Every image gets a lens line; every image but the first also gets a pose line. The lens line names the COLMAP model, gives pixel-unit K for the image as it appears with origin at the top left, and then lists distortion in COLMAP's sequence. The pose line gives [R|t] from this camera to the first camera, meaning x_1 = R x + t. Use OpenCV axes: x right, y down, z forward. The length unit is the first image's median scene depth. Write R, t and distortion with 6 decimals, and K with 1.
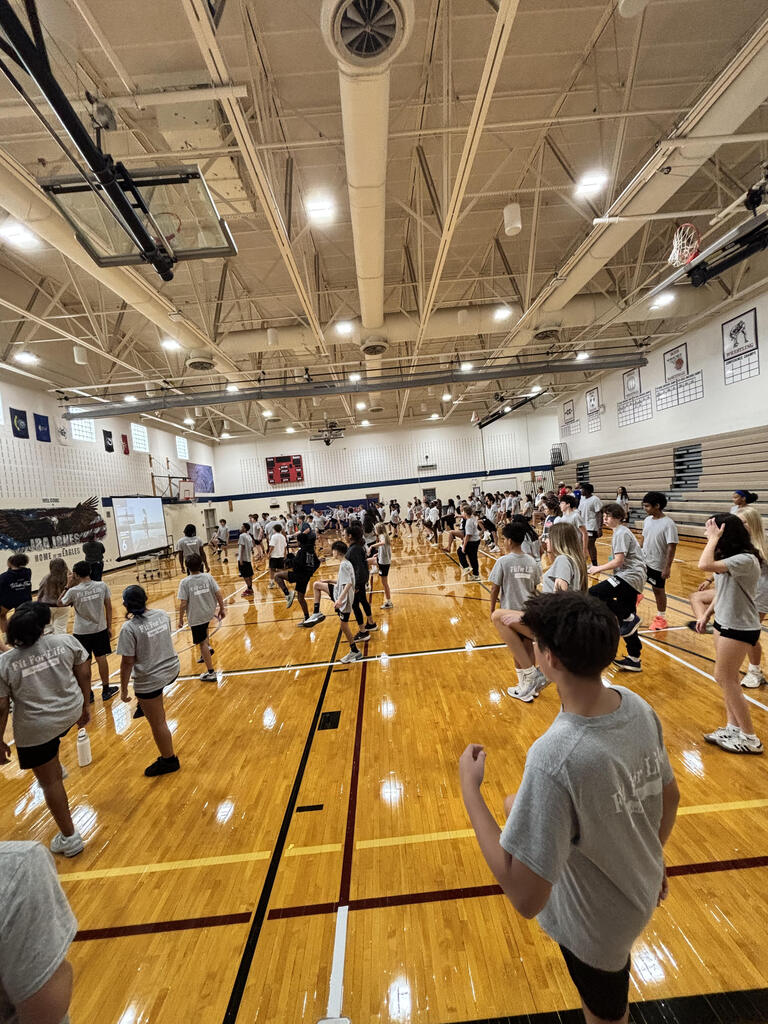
lens RADIAL K [[411.3, 0, 384.0], [0, 411.3, 512.0], [0, 0, 1]] dist [0.000355, -0.000016]
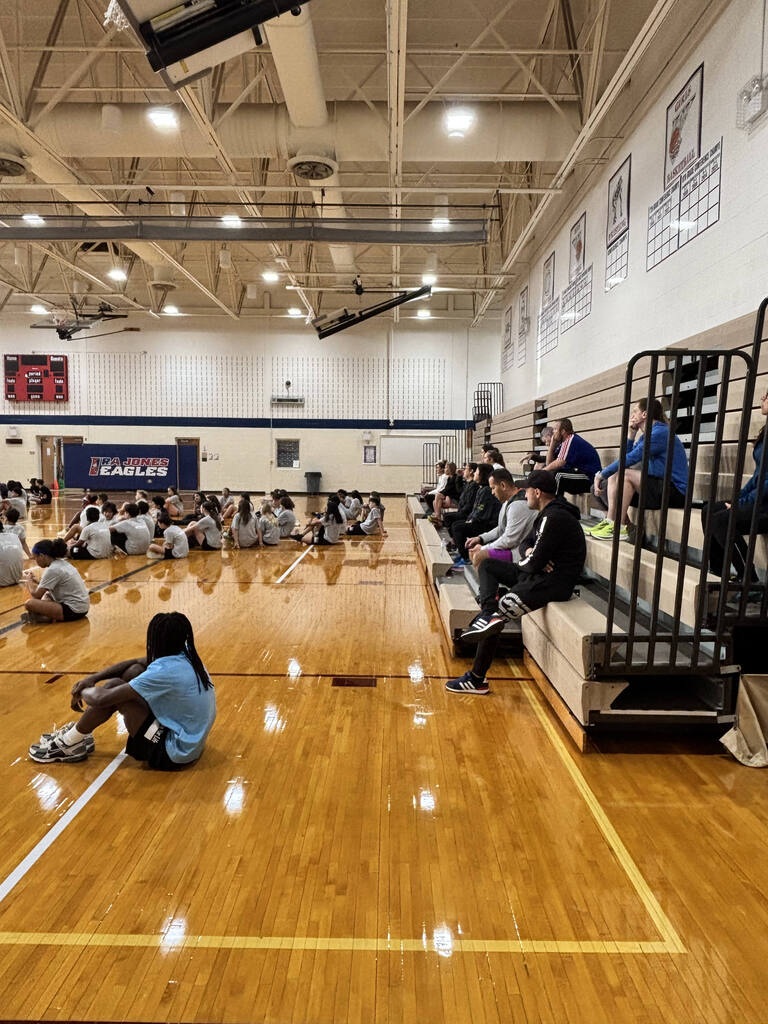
lens RADIAL K [[714.3, 0, 384.0], [0, 714.3, 512.0], [0, 0, 1]] dist [-0.005472, -0.005182]
pose [[0.993634, 0.111445, -0.016488, 0.351267], [-0.110757, 0.993120, 0.038018, -0.013070], [0.020612, -0.035950, 0.999141, 0.018549]]
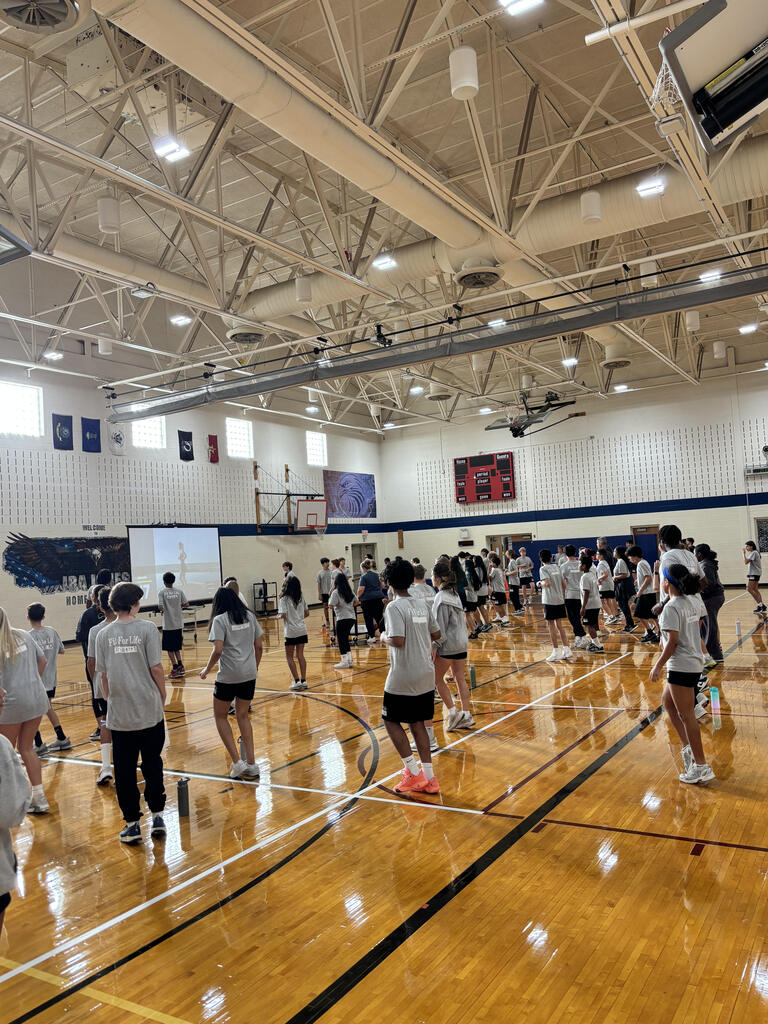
lens RADIAL K [[802.0, 0, 384.0], [0, 802.0, 512.0], [0, 0, 1]] dist [0.044165, -0.008863]
pose [[0.841865, 0.017895, -0.539391, 0.301195], [-0.042737, 0.998522, -0.033576, -0.019199], [0.537993, 0.051318, 0.841386, 0.007931]]
